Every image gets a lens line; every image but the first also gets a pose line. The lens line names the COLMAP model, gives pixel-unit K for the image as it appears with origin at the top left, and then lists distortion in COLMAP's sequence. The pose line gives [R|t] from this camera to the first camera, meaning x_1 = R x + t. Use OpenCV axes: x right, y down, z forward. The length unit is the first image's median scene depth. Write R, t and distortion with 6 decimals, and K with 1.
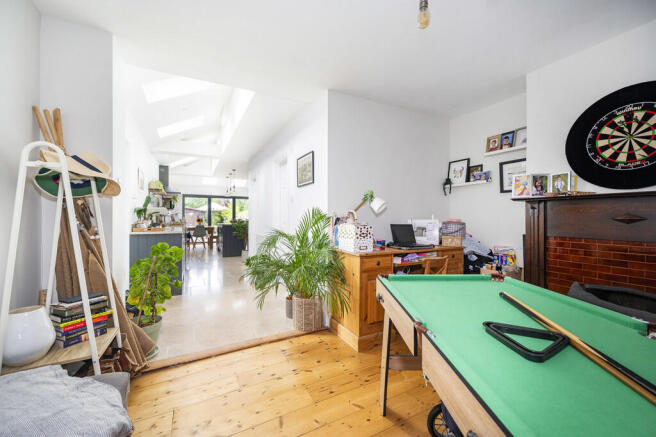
lens RADIAL K [[263.3, 0, 328.3], [0, 263.3, 218.2], [0, 0, 1]] dist [0.000833, 0.000228]
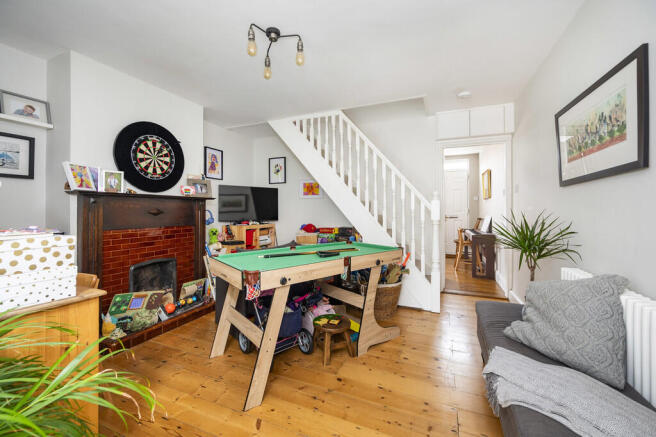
lens RADIAL K [[263.3, 0, 328.1], [0, 263.3, 207.1], [0, 0, 1]] dist [0.000833, 0.000228]
pose [[-0.639577, 0.006804, 0.768697, -0.593217], [0.000908, 0.999967, -0.008095, -0.014068], [-0.768727, -0.004479, -0.639562, 1.129994]]
